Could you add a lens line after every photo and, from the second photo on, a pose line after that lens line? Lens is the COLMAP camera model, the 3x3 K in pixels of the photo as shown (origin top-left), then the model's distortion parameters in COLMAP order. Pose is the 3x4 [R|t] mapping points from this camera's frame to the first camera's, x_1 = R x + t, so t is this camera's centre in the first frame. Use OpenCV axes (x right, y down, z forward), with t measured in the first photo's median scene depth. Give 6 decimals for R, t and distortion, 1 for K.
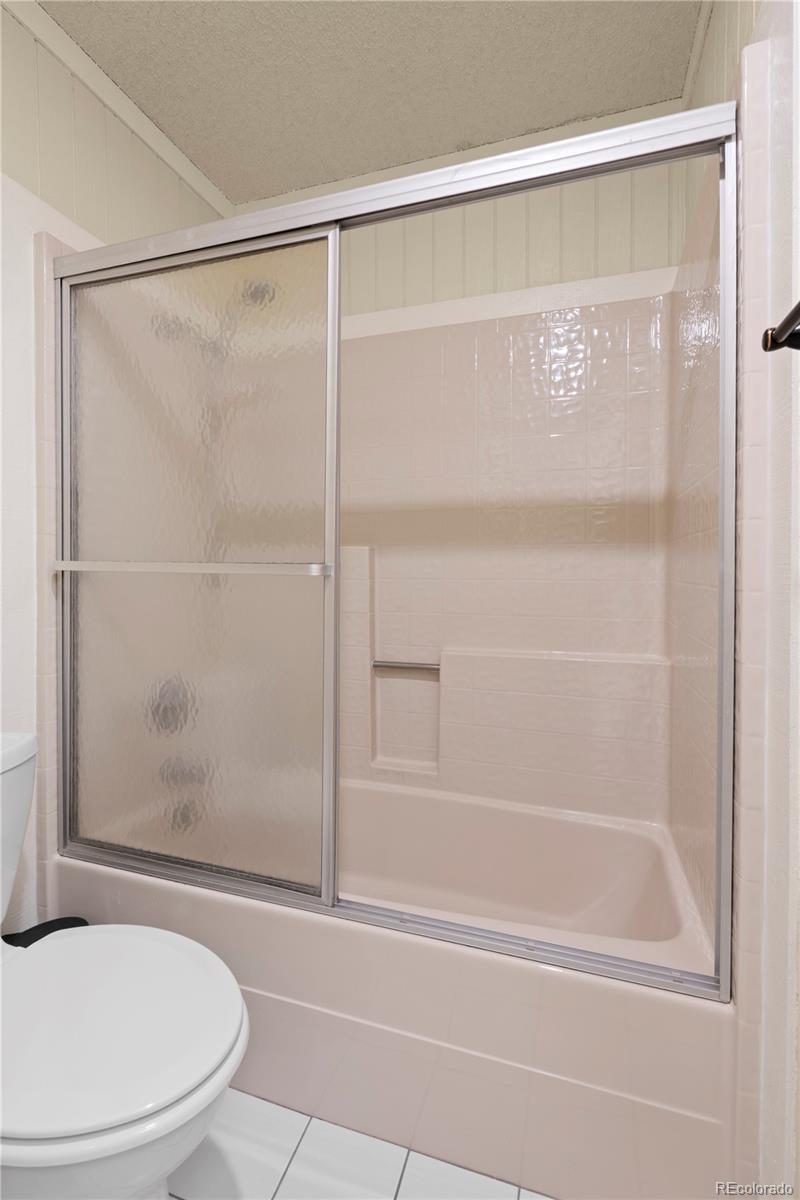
lens RADIAL K [[538.6, 0, 402.5], [0, 538.6, 572.8], [0, 0, 1]] dist [-0.003659, 0.000071]
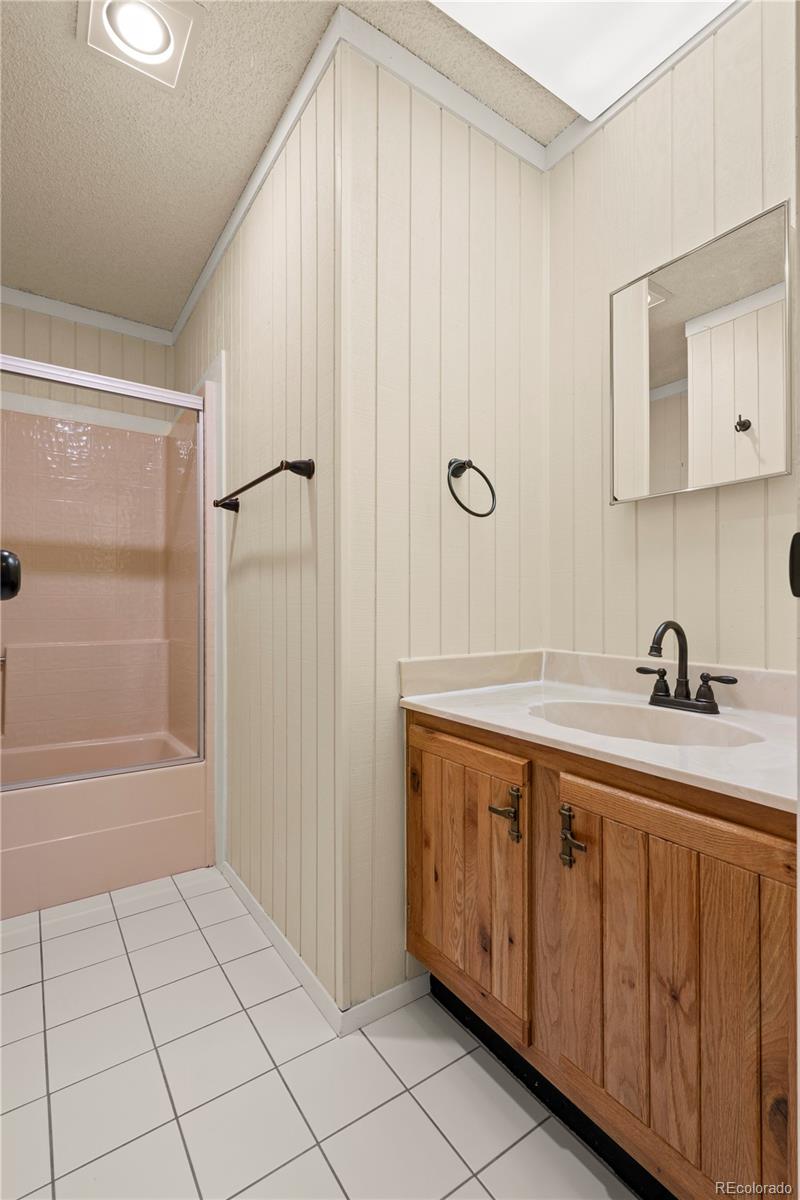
lens RADIAL K [[546.9, 0, 397.2], [0, 546.9, 609.9], [0, 0, 1]] dist [0.001551, 0.000425]
pose [[0.604946, 0.003028, 0.796261, -0.693168], [0.012602, 0.999831, -0.013376, 0.134991], [-0.796167, 0.018126, 0.604806, -1.004000]]
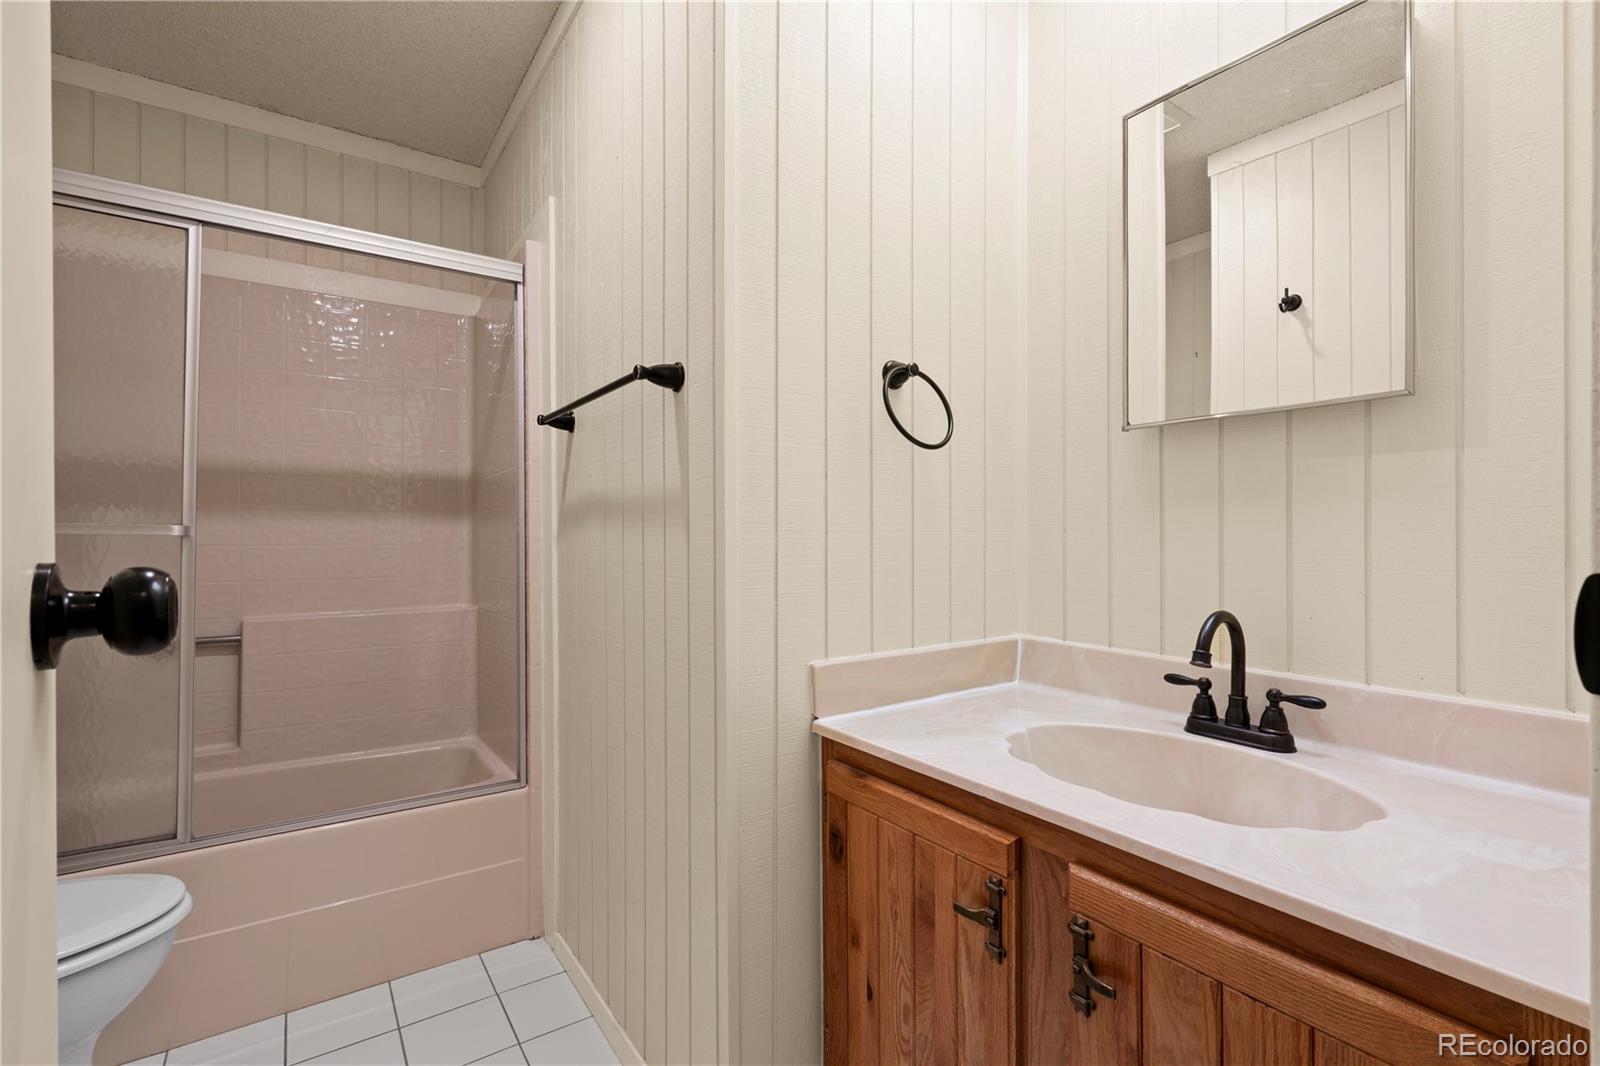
lens RADIAL K [[729.1, 0, 799.7], [0, 729.1, 541.2], [0, 0, 1]] dist [0.001551, 0.000425]
pose [[0.597961, -0.003446, 0.801517, -0.595405], [0.015202, 0.999860, -0.007042, 0.047037], [-0.801381, 0.016395, 0.597930, -0.899601]]
